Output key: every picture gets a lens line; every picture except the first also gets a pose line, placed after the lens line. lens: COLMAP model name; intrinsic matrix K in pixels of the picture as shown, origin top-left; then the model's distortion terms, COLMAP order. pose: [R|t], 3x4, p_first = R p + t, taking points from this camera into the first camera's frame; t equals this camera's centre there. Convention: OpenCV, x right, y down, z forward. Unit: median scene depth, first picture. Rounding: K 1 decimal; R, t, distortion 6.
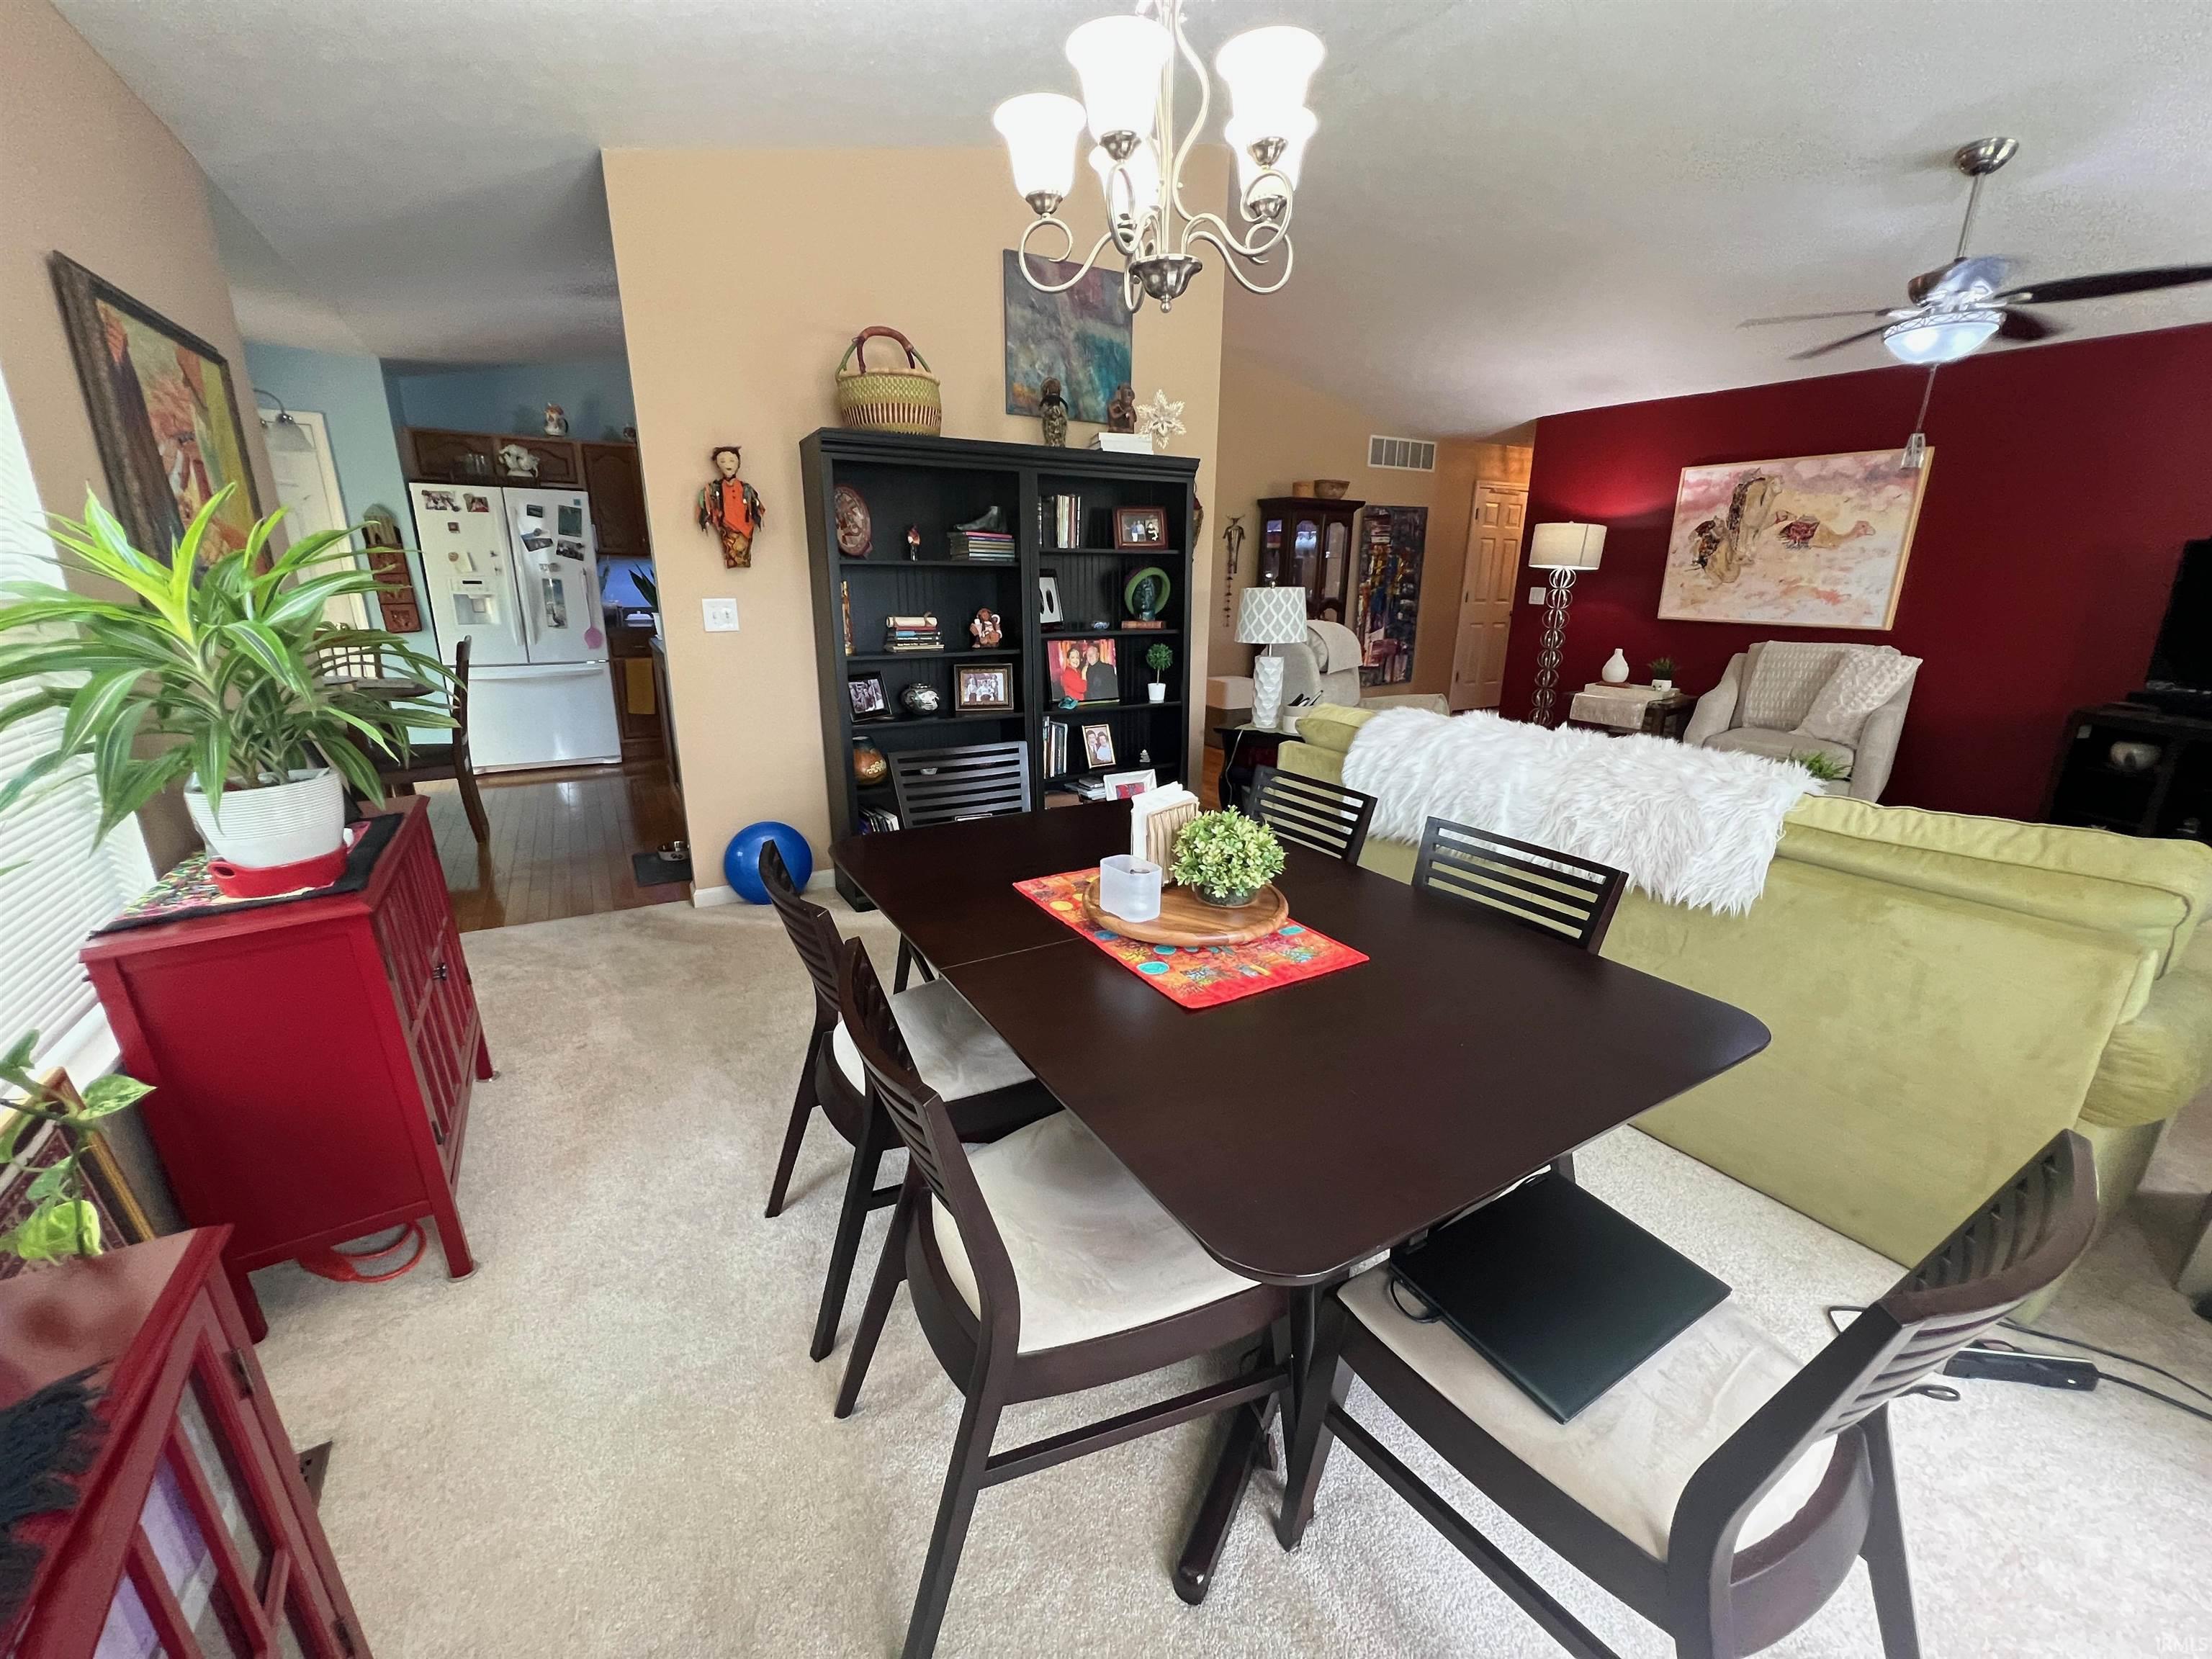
lens RADIAL K [[877.8, 0, 1106.0], [0, 877.8, 829.5], [0, 0, 1]] dist [-0.006263, -0.000583]
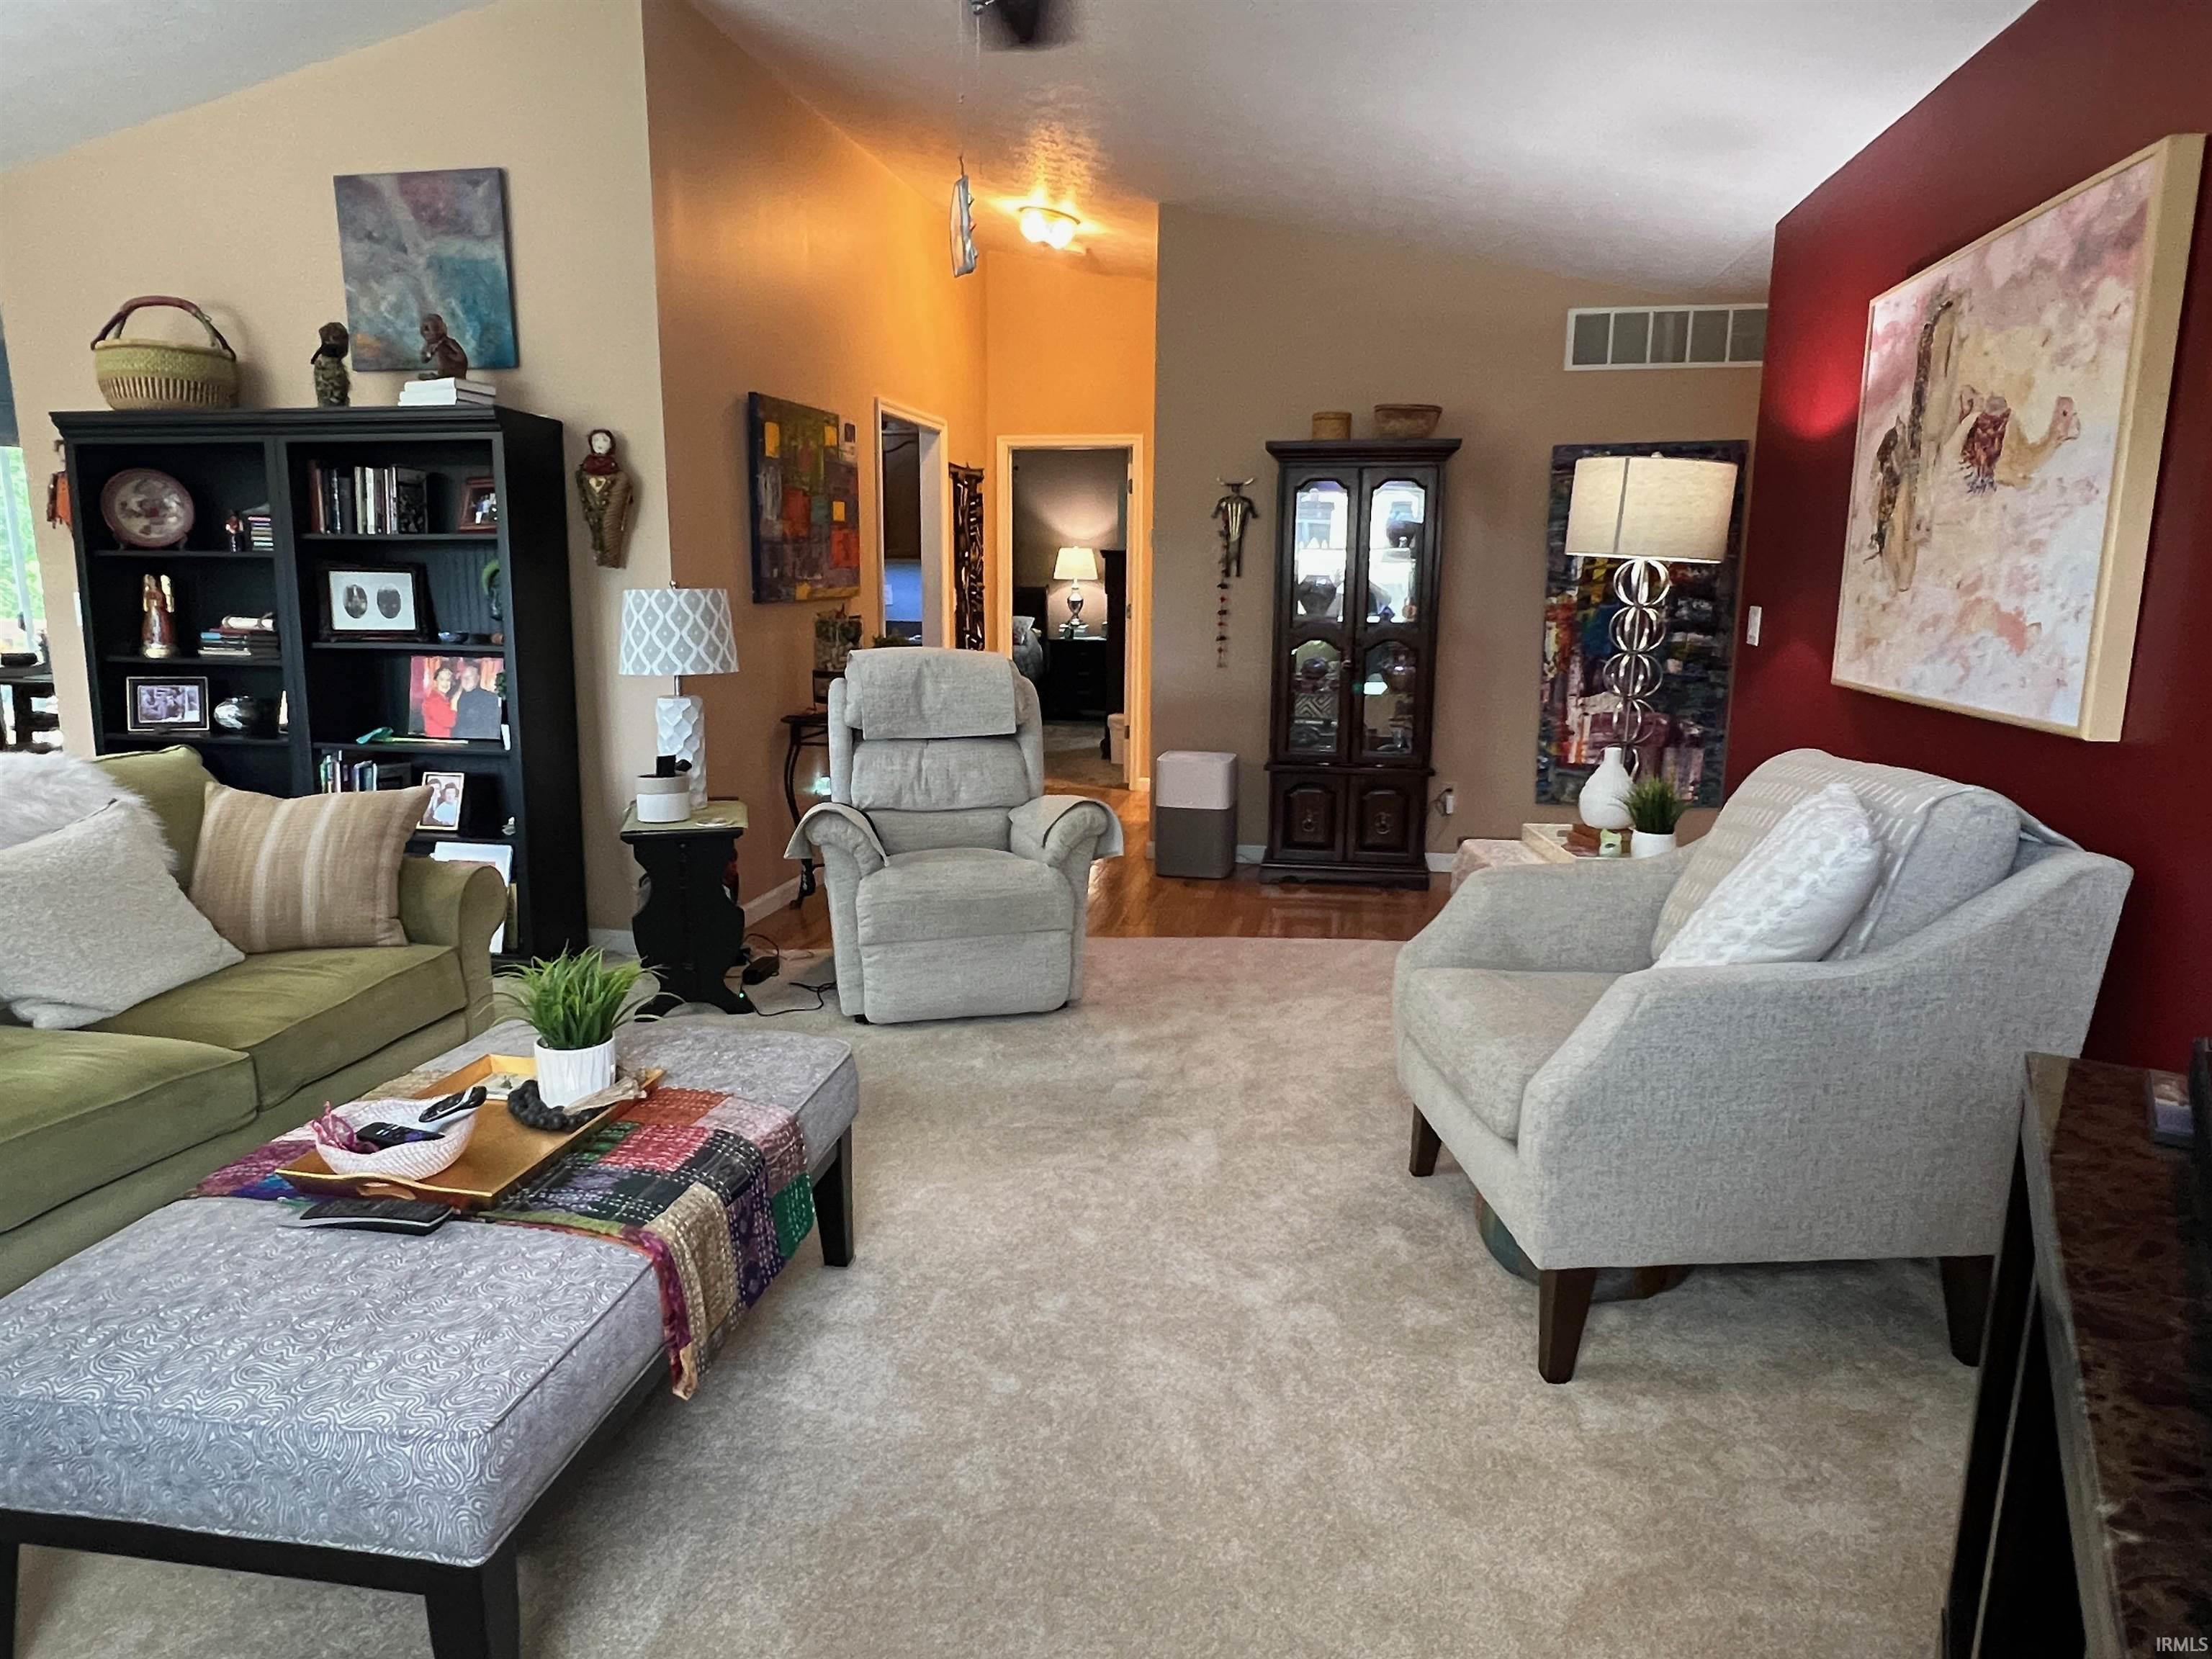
lens RADIAL K [[1326.1, 0, 1106.0], [0, 1326.1, 829.5], [0, 0, 1]] dist [0.003228, -0.001831]
pose [[0.755670, 0.120596, -0.643754, 0.905407], [-0.189485, 0.981123, -0.038631, -0.109572], [0.626943, 0.151174, 0.764257, 0.420109]]
